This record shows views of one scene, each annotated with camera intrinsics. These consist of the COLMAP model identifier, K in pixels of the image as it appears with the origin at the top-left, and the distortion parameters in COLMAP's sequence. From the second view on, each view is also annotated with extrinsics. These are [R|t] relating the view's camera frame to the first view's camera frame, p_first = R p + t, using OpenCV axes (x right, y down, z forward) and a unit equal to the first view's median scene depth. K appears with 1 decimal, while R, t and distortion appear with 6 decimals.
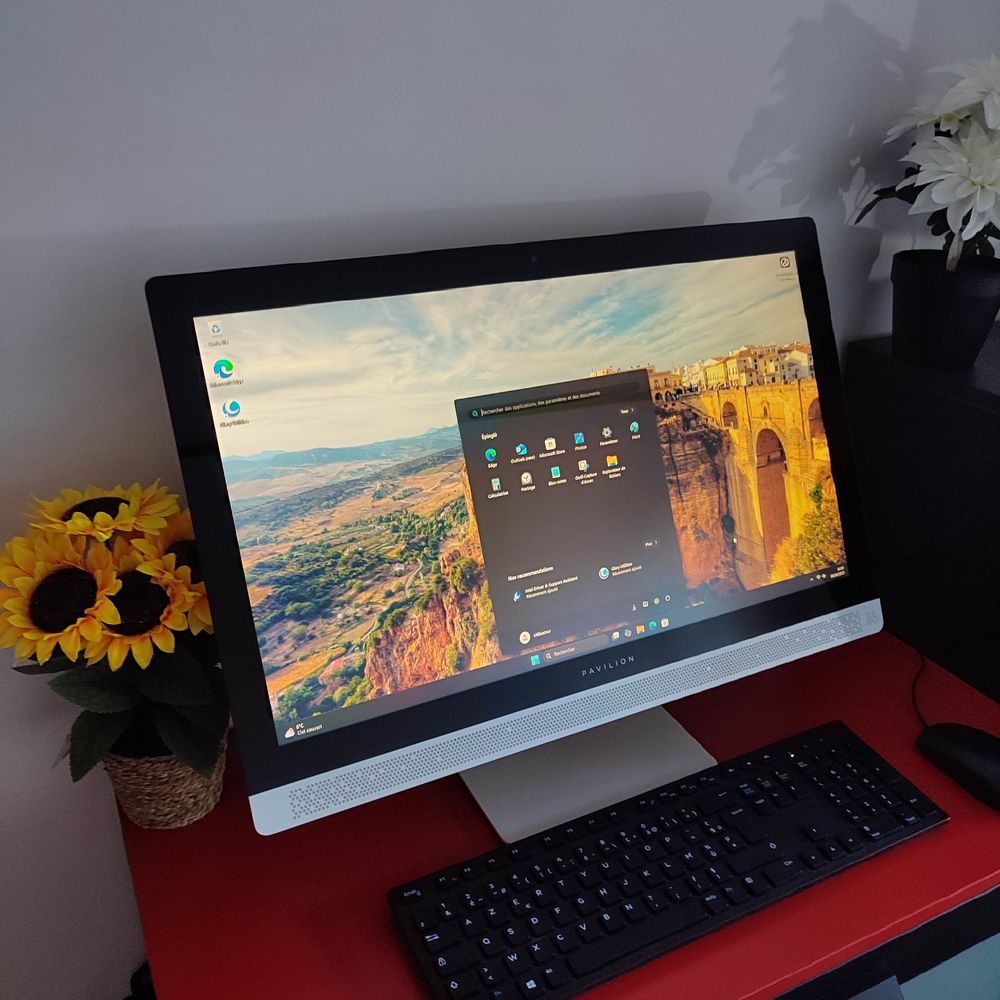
lens RADIAL K [[983.0, 0, 500.2], [0, 983.0, 499.5], [0, 0, 1]] dist [0.011568, 0.000000]
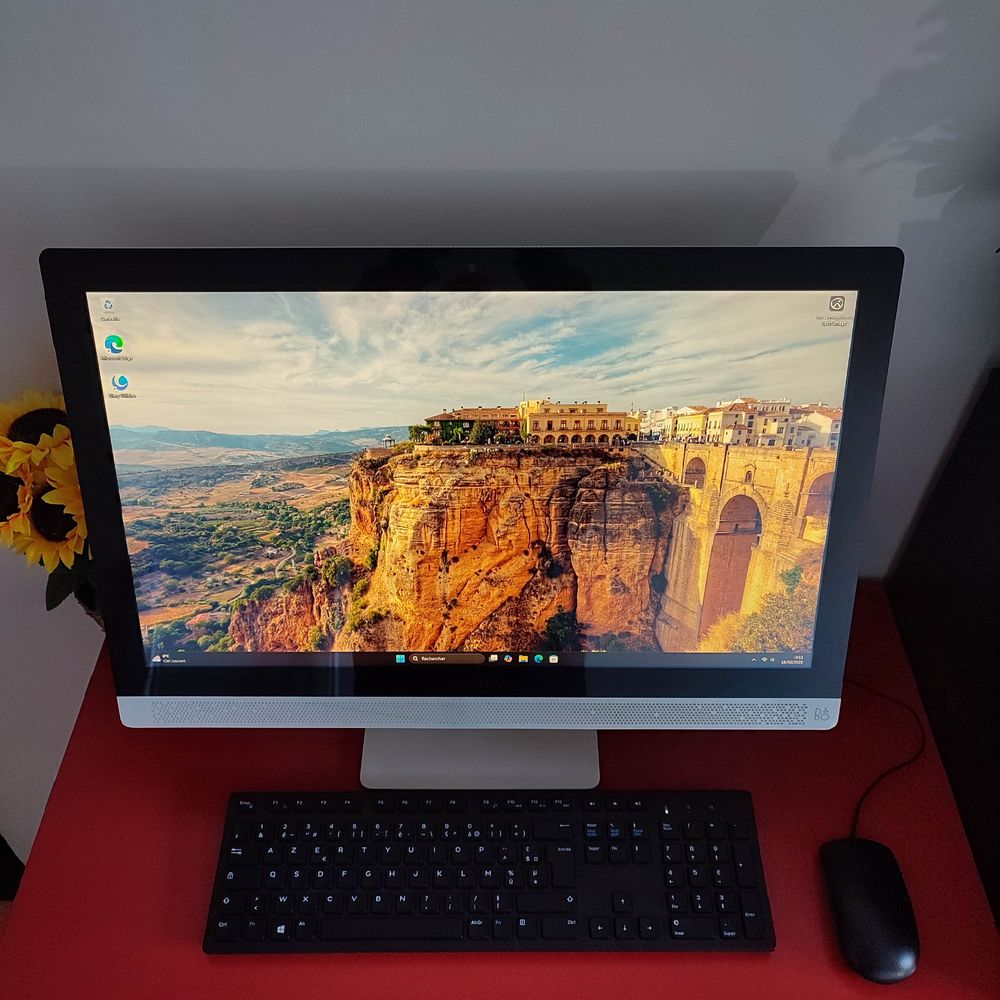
lens RADIAL K [[983.0, 0, 495.7], [0, 983.0, 499.3], [0, 0, 1]] dist [0.011568, 0.000000]
pose [[0.888869, 0.323967, -0.323972, 0.391149], [-0.187340, 0.902296, 0.388286, -0.392191], [0.418111, -0.284442, 0.862714, 0.197251]]
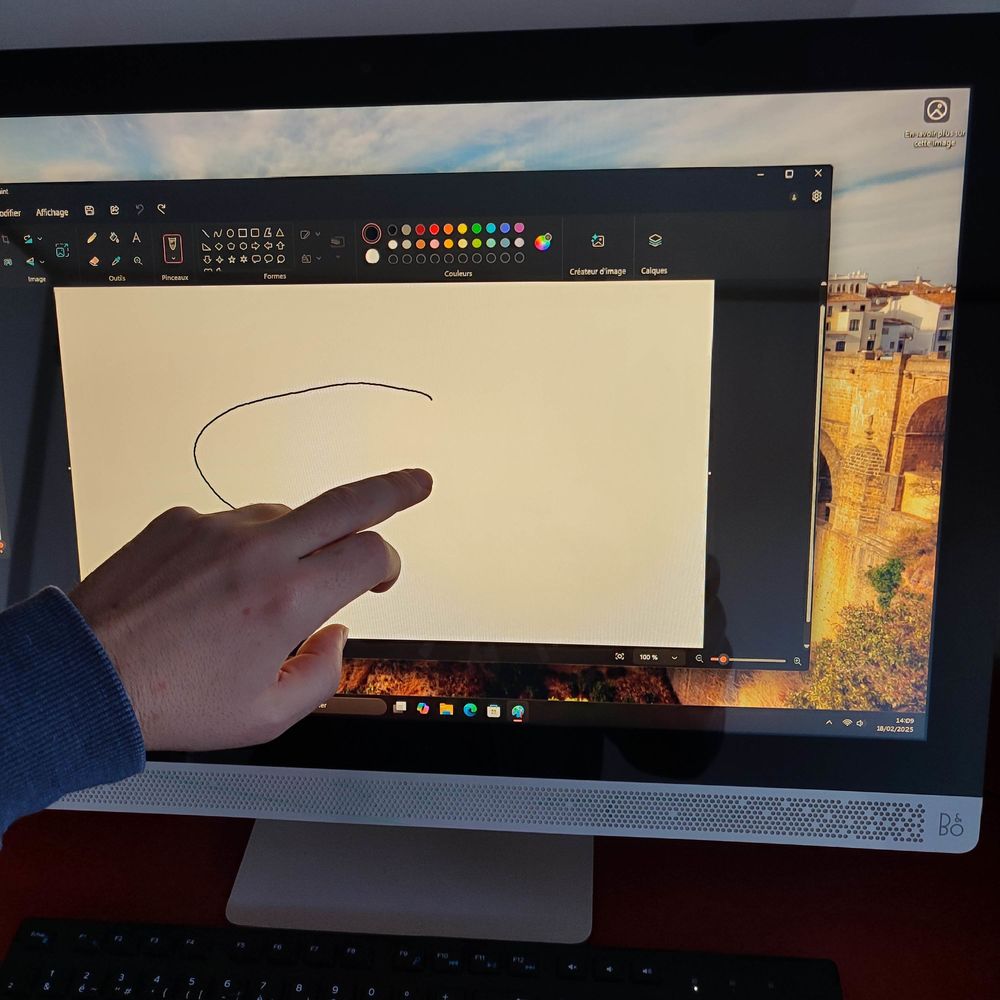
lens RADIAL K [[983.0, 0, 500.0], [0, 983.0, 506.0], [0, 0, 1]] dist [0.011568, 0.000000]
pose [[0.843786, 0.263696, -0.467429, 0.431033], [-0.178926, 0.959356, 0.218222, -0.134592], [0.505976, -0.100498, 0.856673, 0.504300]]
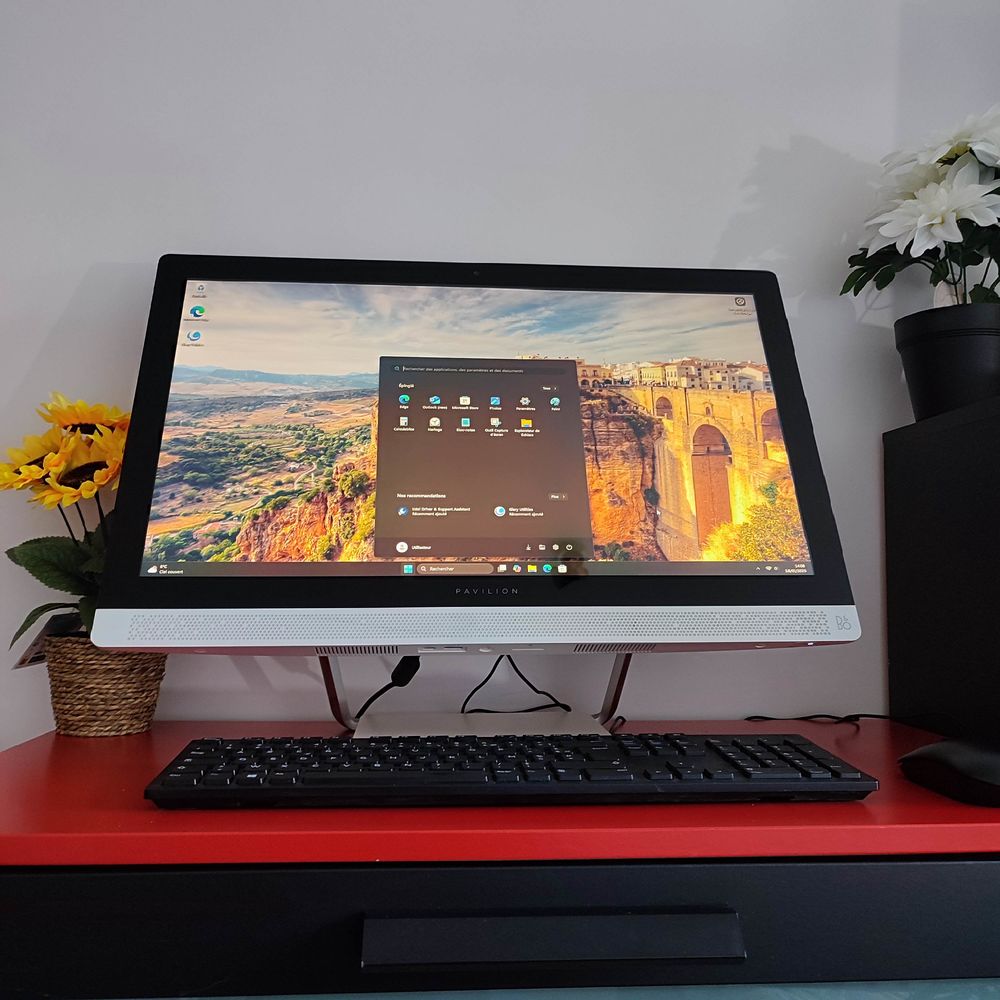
lens RADIAL K [[983.0, 0, 501.5], [0, 983.0, 497.9], [0, 0, 1]] dist [0.011568, 0.000000]
pose [[0.924687, -0.044488, -0.378120, 0.494711], [-0.156053, 0.861603, -0.482999, 0.556321], [0.347277, 0.505630, 0.789770, 0.193381]]
